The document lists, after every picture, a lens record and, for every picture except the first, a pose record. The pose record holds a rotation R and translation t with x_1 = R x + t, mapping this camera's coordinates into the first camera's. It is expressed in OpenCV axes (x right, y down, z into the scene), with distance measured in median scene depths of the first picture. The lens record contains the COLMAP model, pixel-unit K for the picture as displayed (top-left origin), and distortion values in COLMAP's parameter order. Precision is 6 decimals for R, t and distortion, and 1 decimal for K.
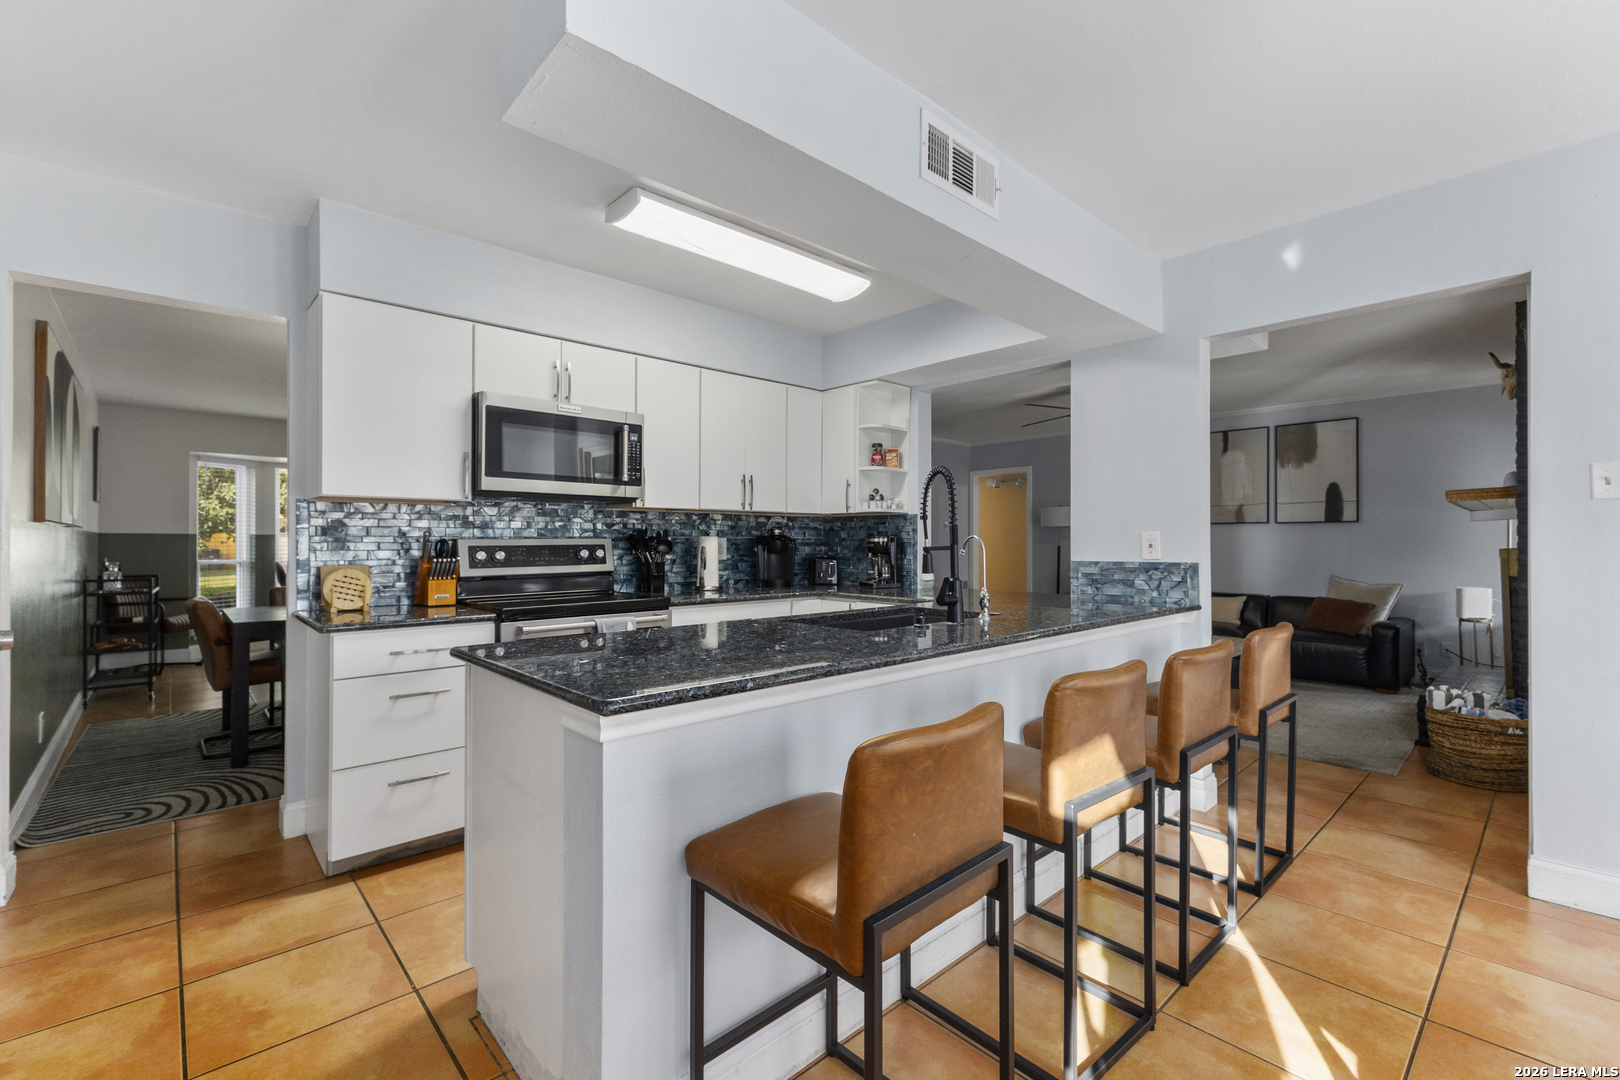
lens RADIAL K [[701.0, 0, 810.0], [0, 701.0, 540.0], [0, 0, 1]] dist [0.003145, -0.000021]
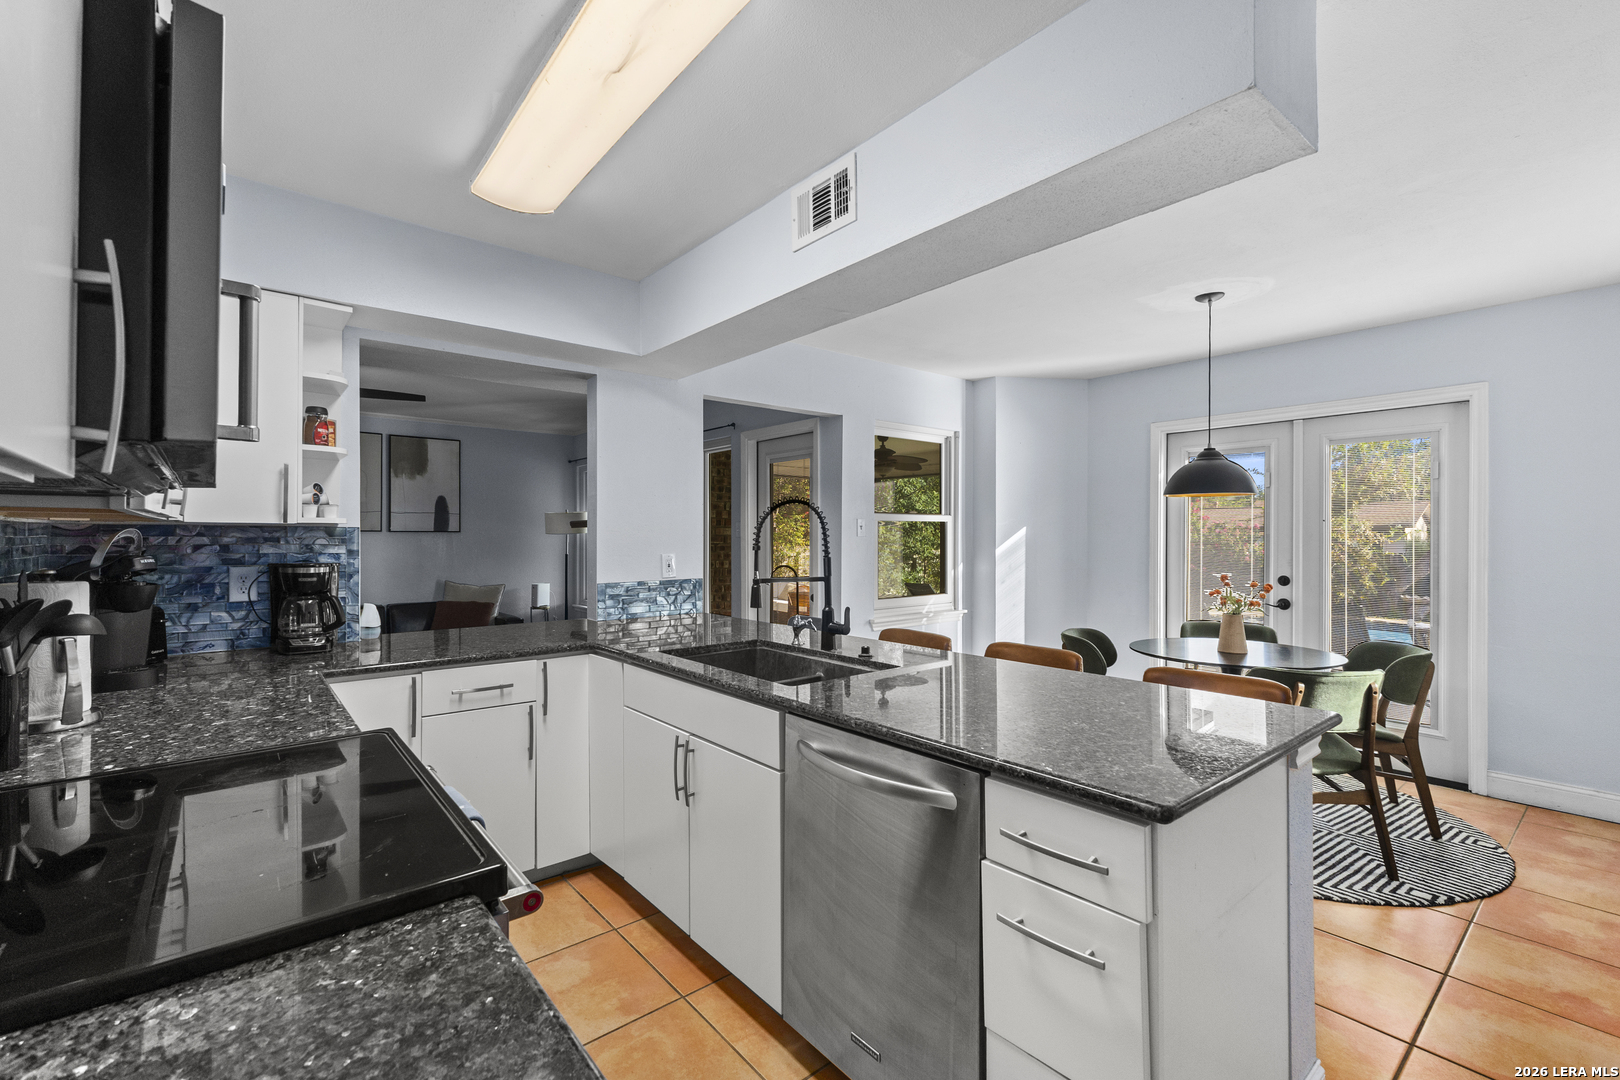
lens RADIAL K [[701.0, 0, 810.0], [0, 701.0, 540.0], [0, 0, 1]] dist [0.003145, -0.000021]
pose [[0.049539, -0.005145, 0.998759, -0.581719], [-0.002454, 0.999983, 0.005273, -0.036192], [-0.998769, -0.002712, 0.049526, 0.671331]]
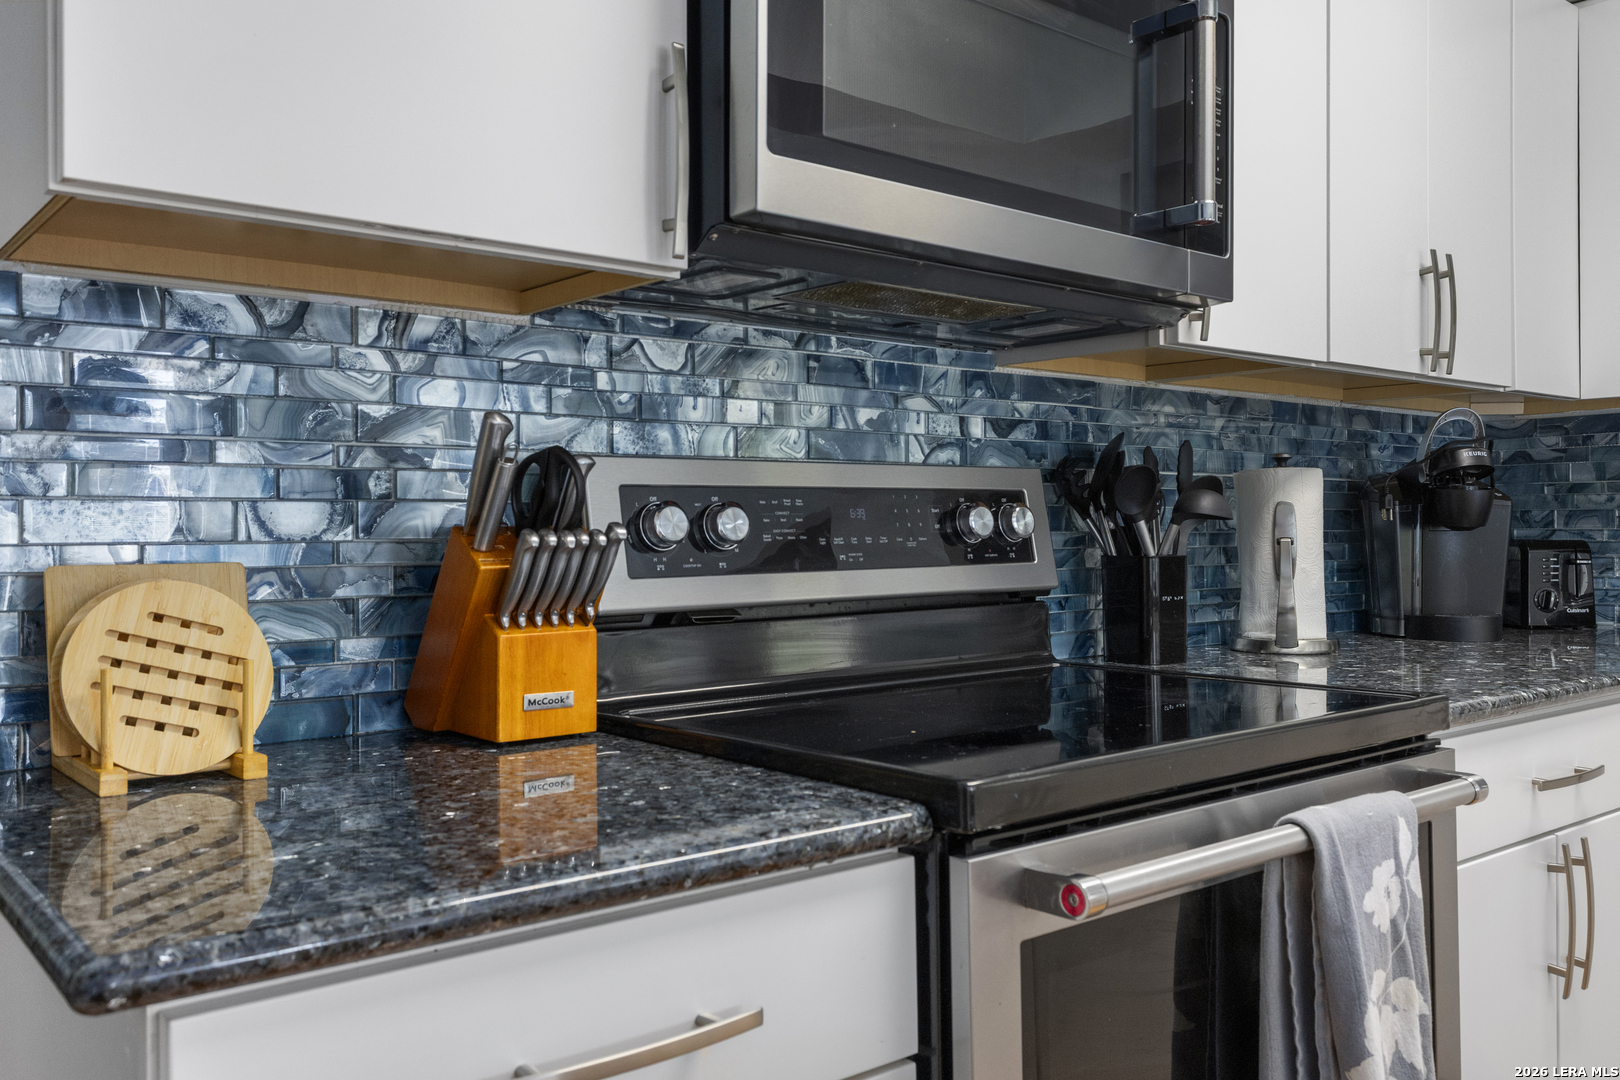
lens RADIAL K [[1327.4, 0, 810.0], [0, 1327.4, 540.0], [0, 0, 1]] dist [0.014328, -0.006815]
pose [[0.998217, -0.005310, -0.059455, -0.361543], [0.005779, 0.999953, 0.007727, 0.022334], [0.059412, -0.008056, 0.998201, 0.500555]]
